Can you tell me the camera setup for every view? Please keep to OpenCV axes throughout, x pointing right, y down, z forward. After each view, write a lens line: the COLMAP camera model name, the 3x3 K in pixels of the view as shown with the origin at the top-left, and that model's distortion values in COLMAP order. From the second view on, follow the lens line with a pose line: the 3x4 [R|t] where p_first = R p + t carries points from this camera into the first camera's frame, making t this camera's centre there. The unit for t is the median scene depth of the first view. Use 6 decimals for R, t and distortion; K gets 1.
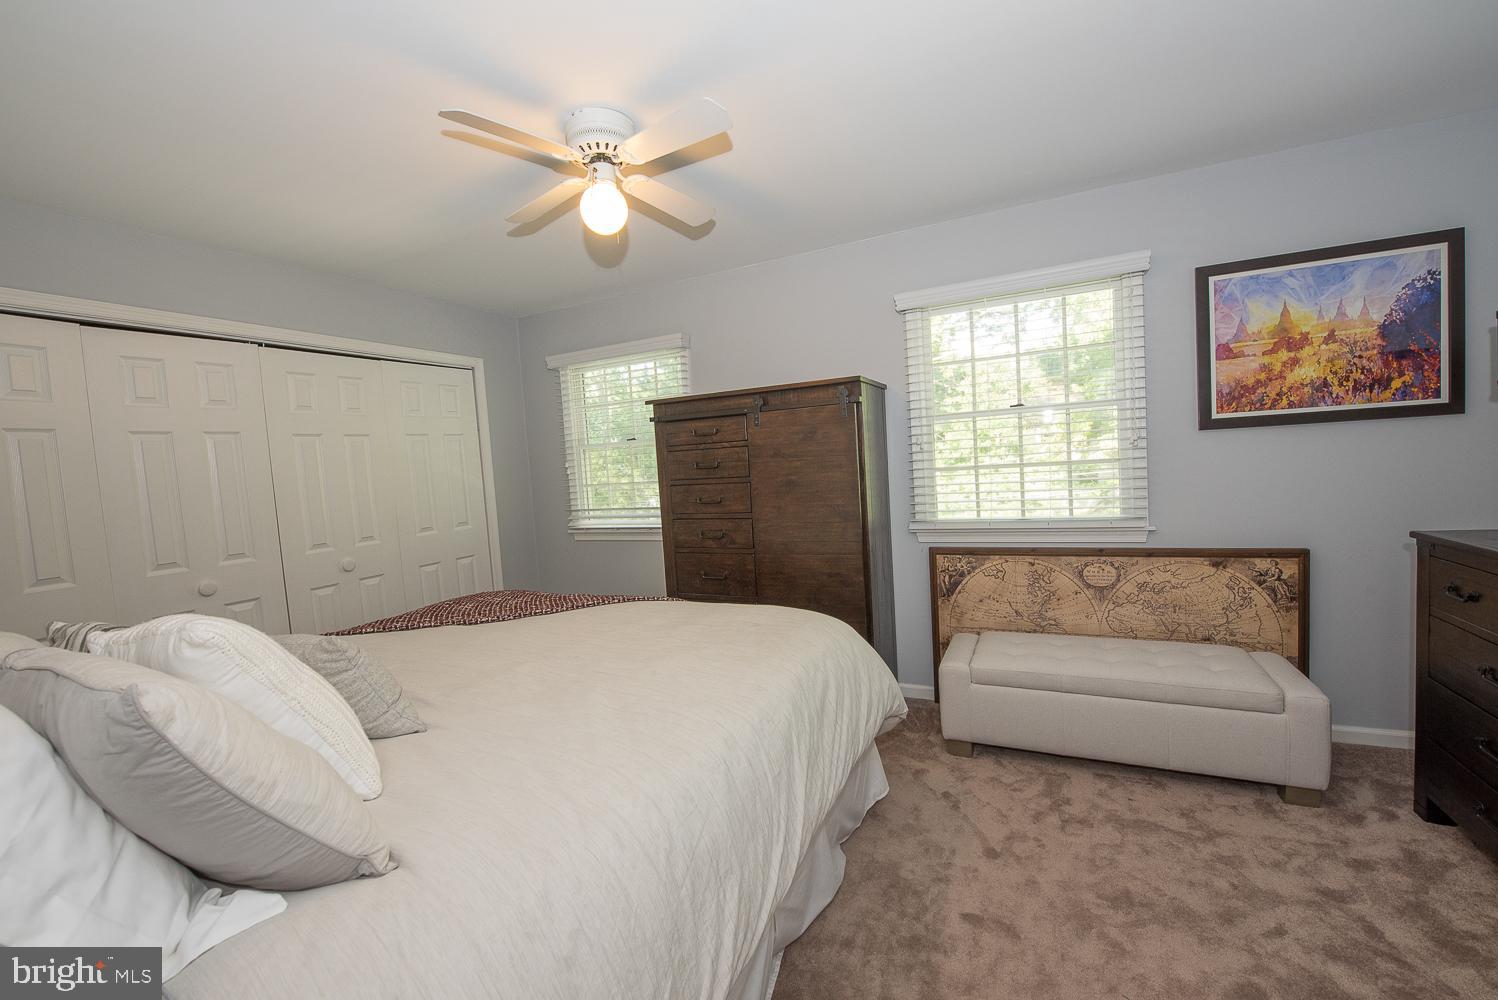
lens RADIAL K [[595.0, 0, 749.0], [0, 595.0, 500.0], [0, 0, 1]] dist [-0.014452, -0.003268]
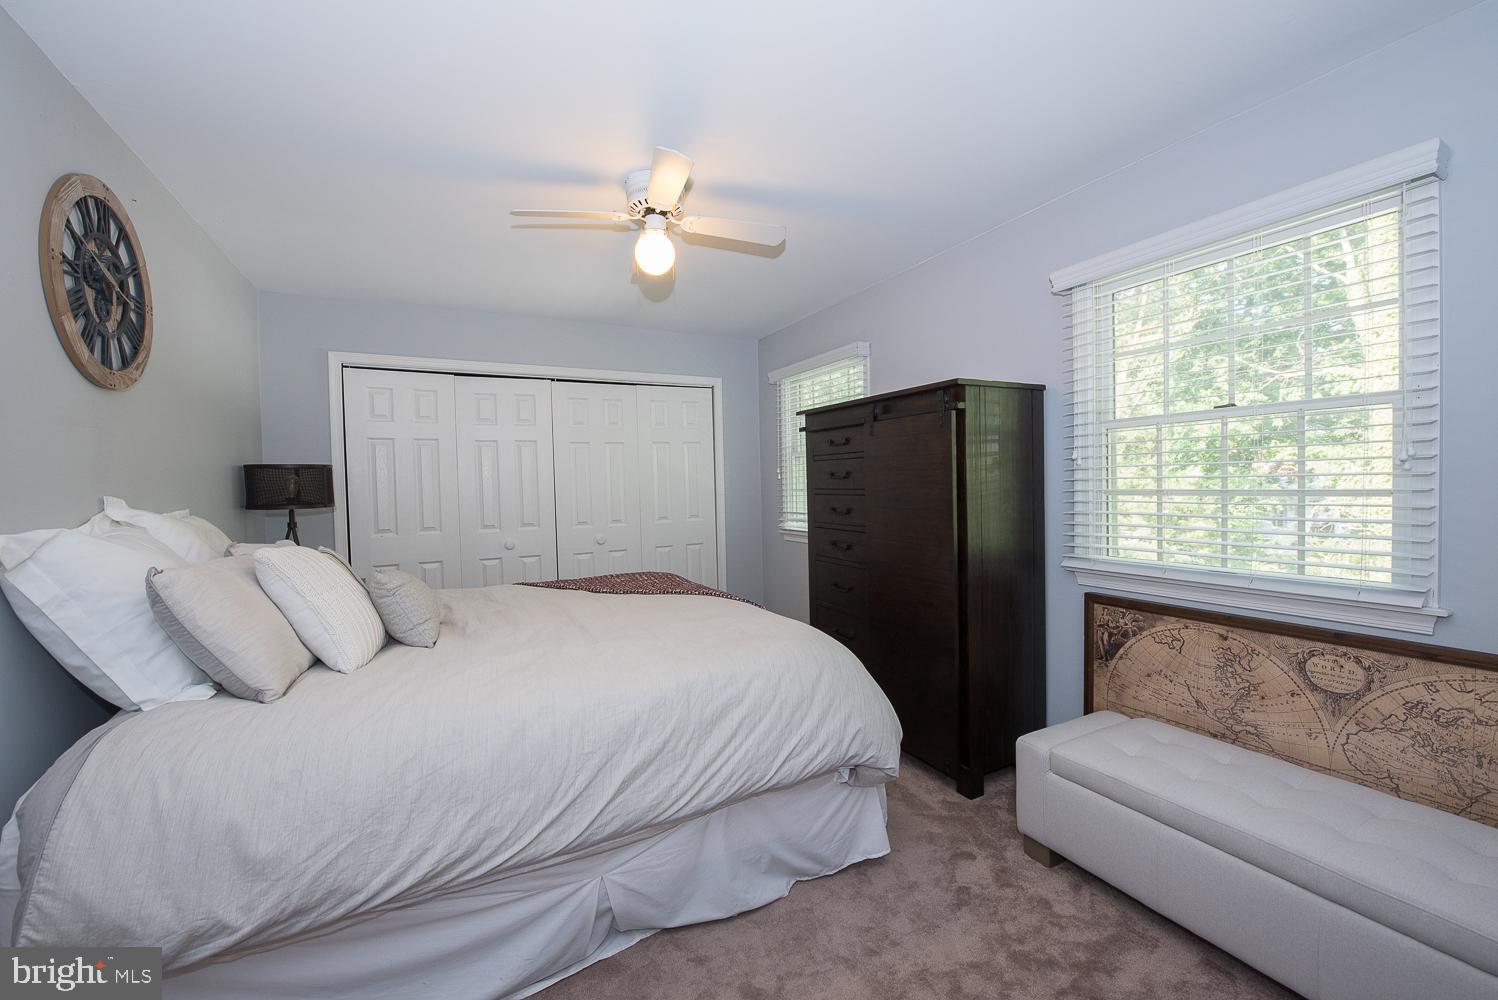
lens RADIAL K [[595.0, 0, 749.0], [0, 595.0, 500.0], [0, 0, 1]] dist [-0.014452, -0.003268]
pose [[0.802517, 0.062132, -0.593385, 0.446120], [-0.066777, 0.997668, 0.014152, -0.024500], [0.592880, 0.028267, 0.804795, 0.127459]]
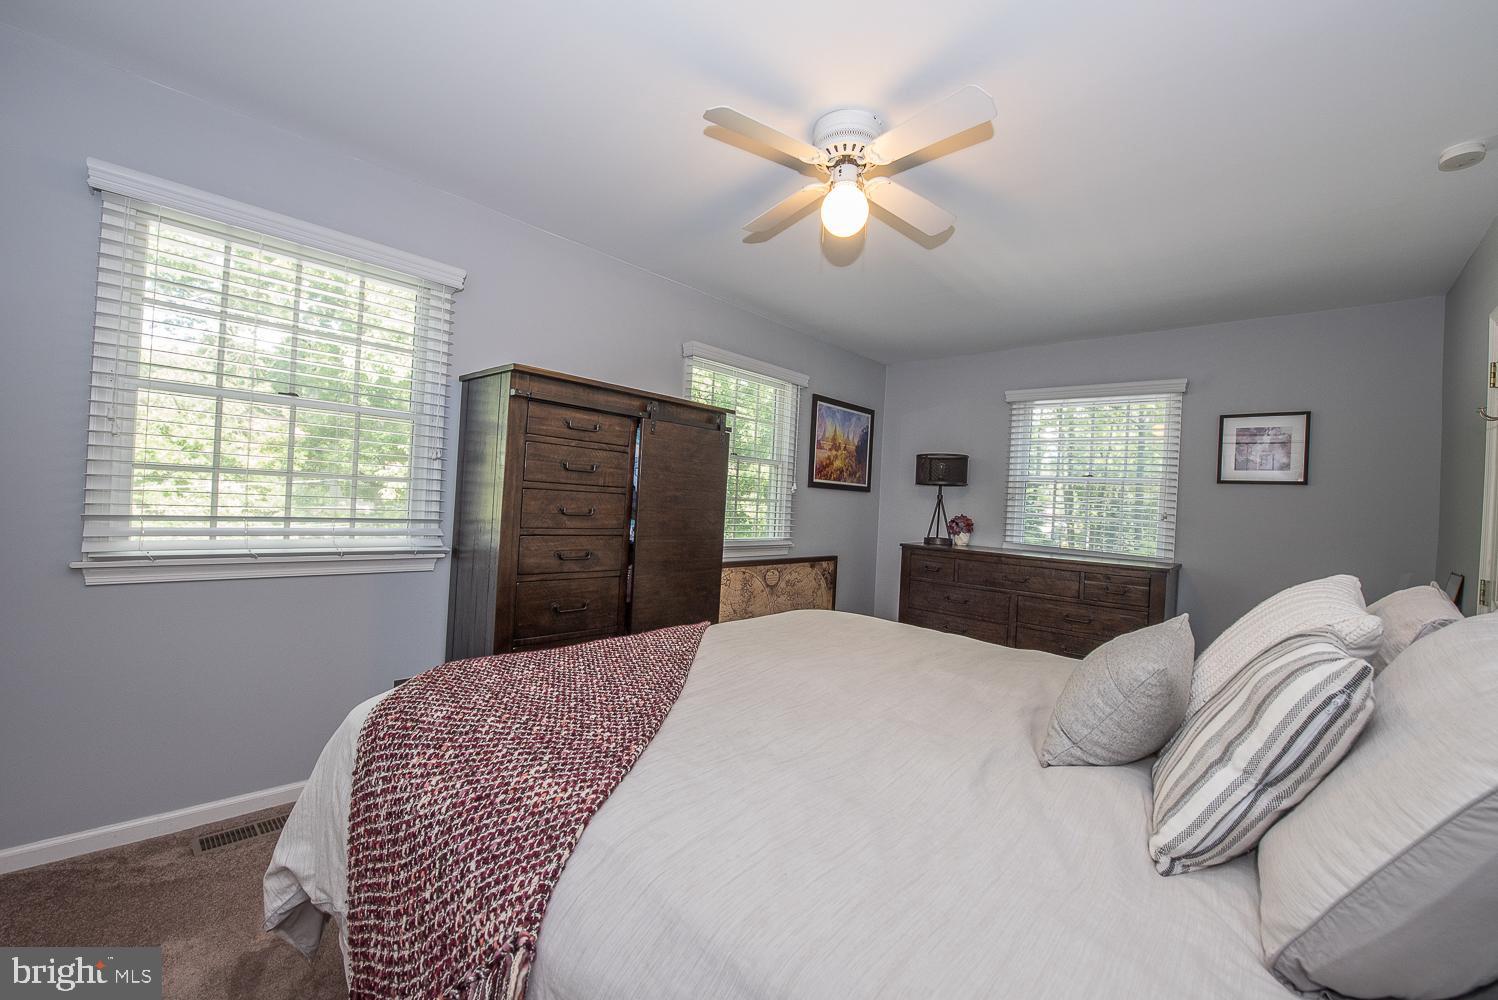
lens RADIAL K [[595.0, 0, 749.0], [0, 595.0, 500.0], [0, 0, 1]] dist [-0.014452, -0.003268]
pose [[0.286709, 0.077055, 0.954914, -0.853819], [-0.012354, 0.996975, -0.076740, 0.048418], [-0.957938, 0.010205, 0.286793, 0.622136]]
